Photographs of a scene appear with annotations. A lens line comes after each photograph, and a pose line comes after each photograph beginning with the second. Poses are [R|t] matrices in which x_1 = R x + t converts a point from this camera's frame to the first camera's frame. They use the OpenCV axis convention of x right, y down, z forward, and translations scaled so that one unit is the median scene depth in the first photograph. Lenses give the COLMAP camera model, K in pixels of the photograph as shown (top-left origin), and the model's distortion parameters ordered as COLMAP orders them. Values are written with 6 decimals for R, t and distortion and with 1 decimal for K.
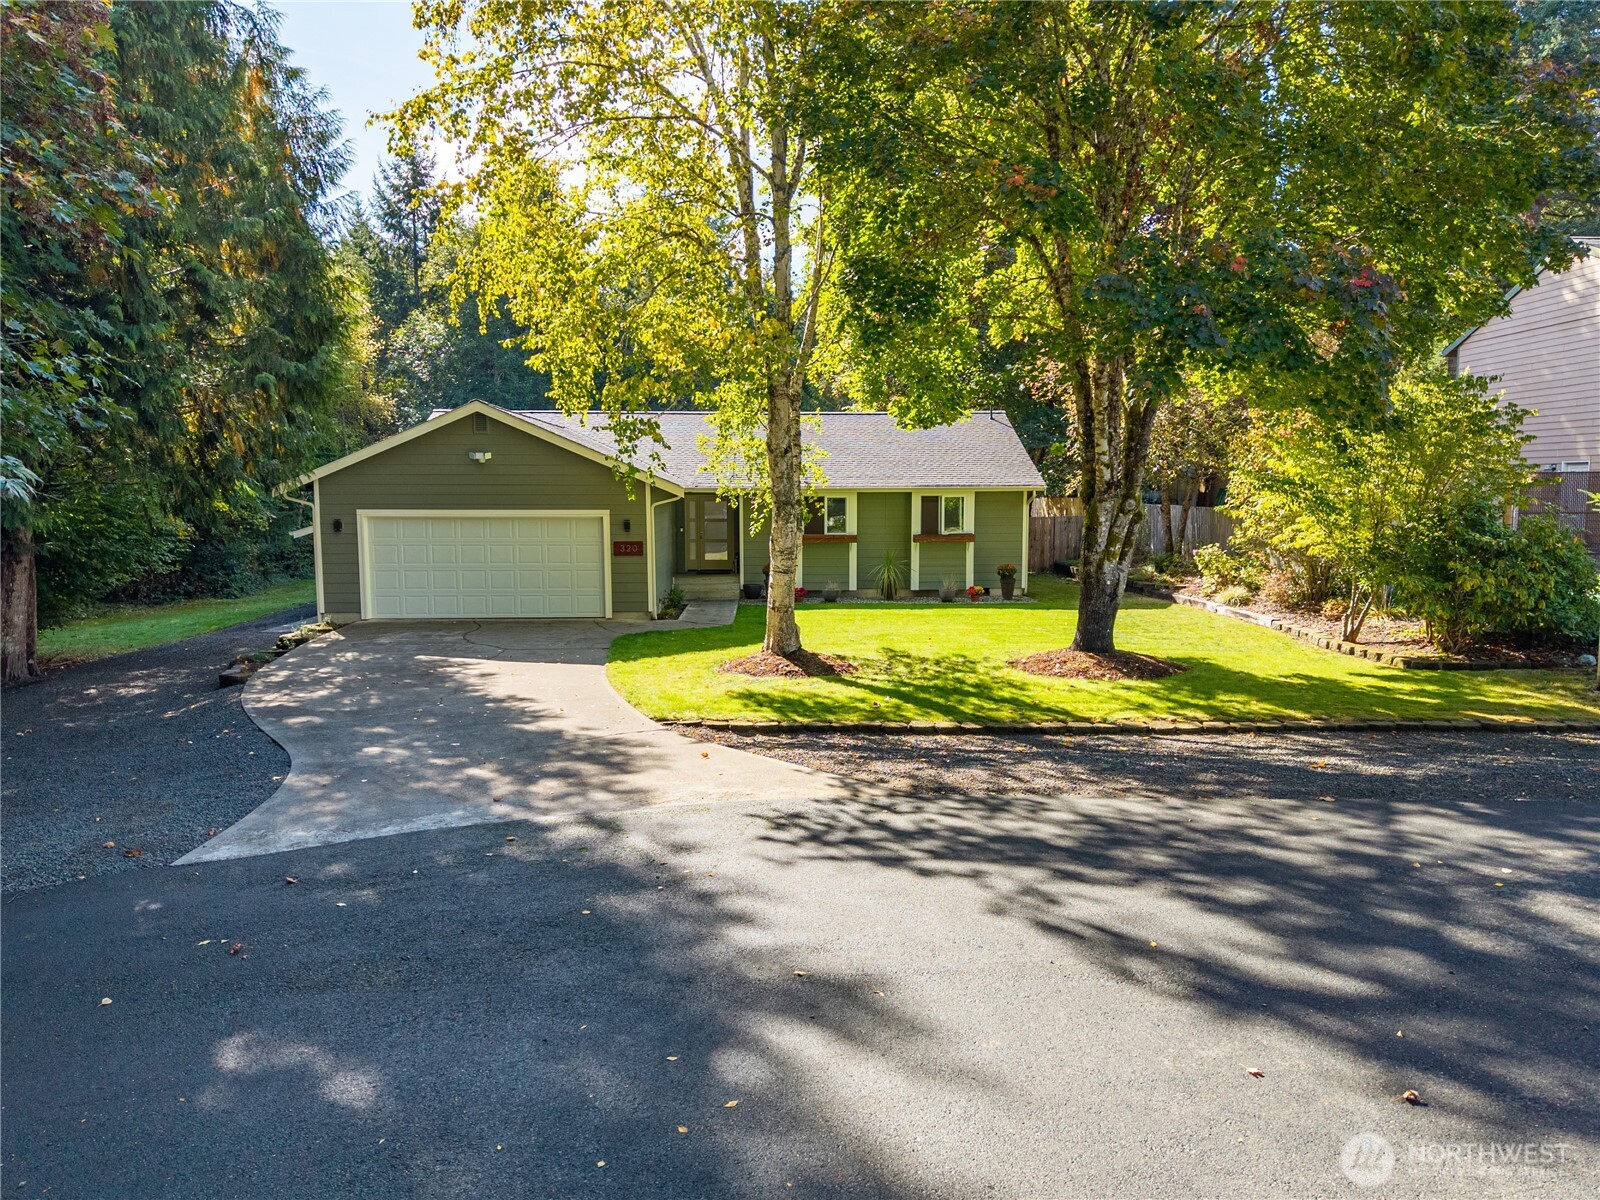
lens RADIAL K [[1058.5, 0, 796.4], [0, 1058.5, 600.0], [0, 0, 1]] dist [0.011401, -0.000133]
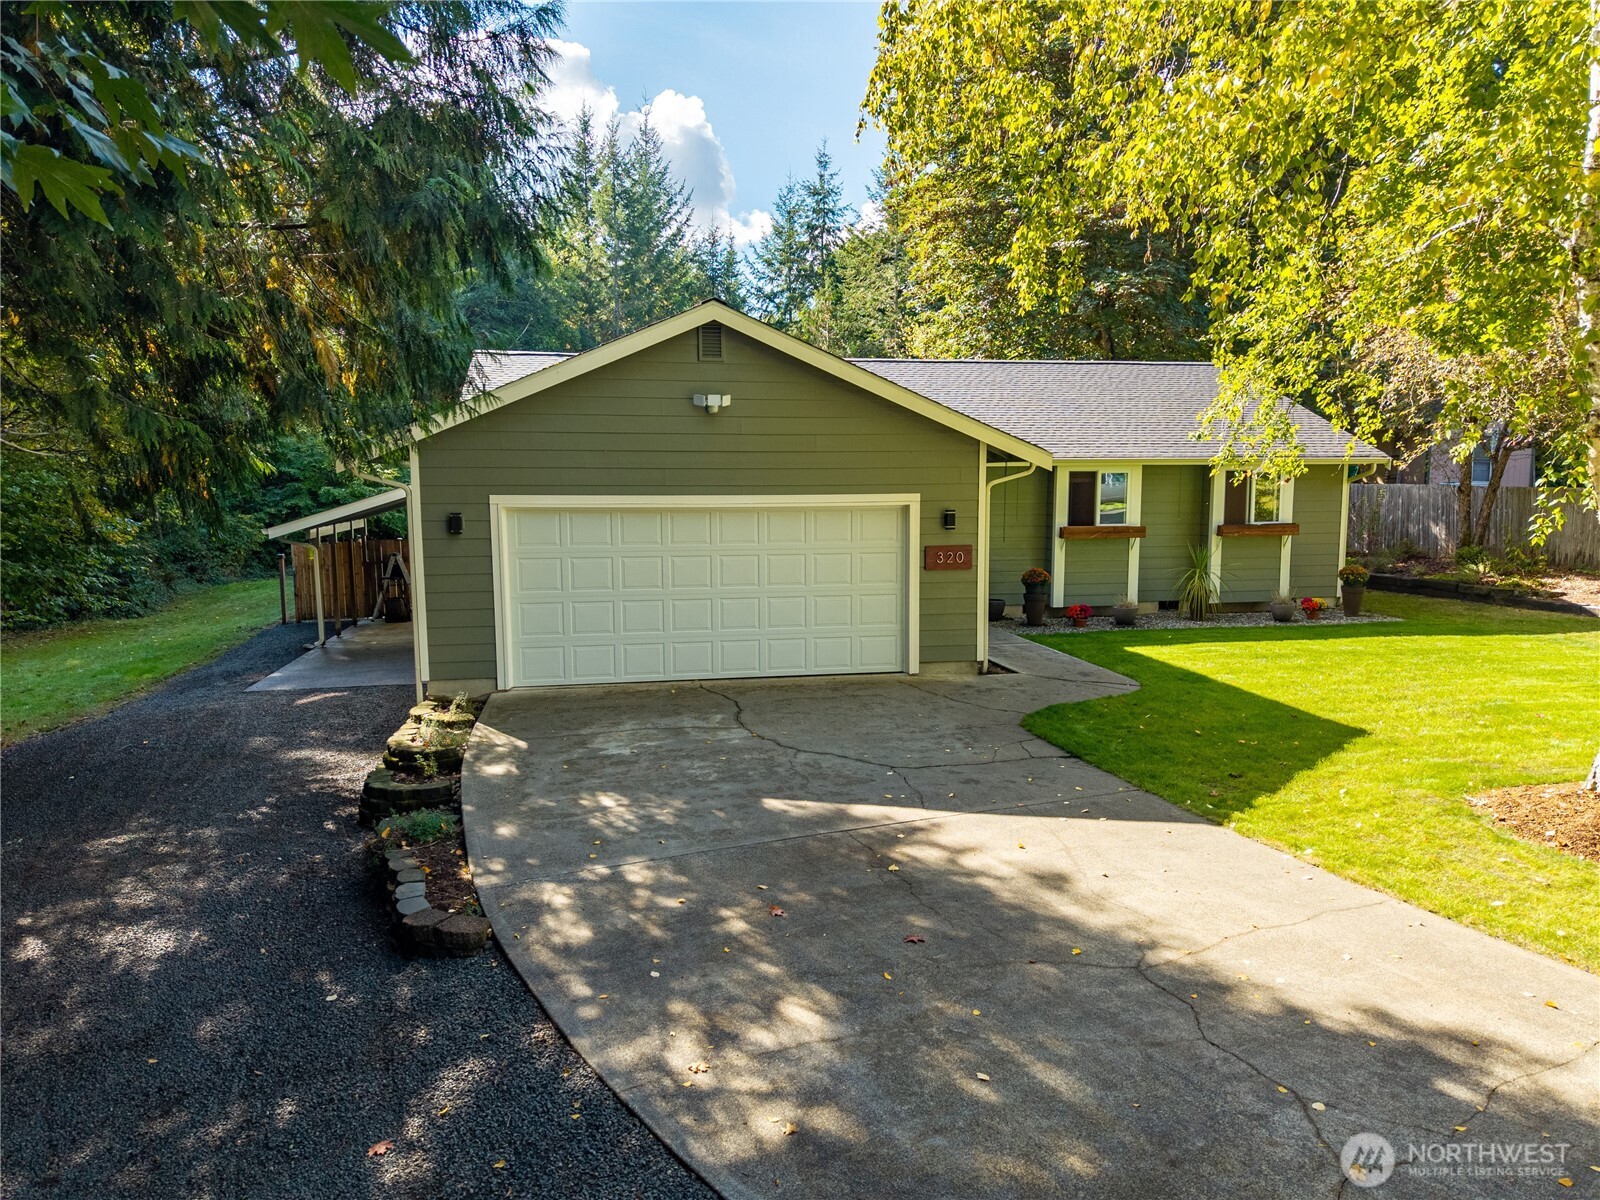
lens RADIAL K [[1058.5, 0, 804.1], [0, 1058.5, 600.7], [0, 0, 1]] dist [0.011401, -0.000133]
pose [[0.992138, -0.018851, 0.123721, -0.314276], [0.016634, 0.999682, 0.018930, -0.036786], [-0.124038, -0.016724, 0.992137, 0.413440]]
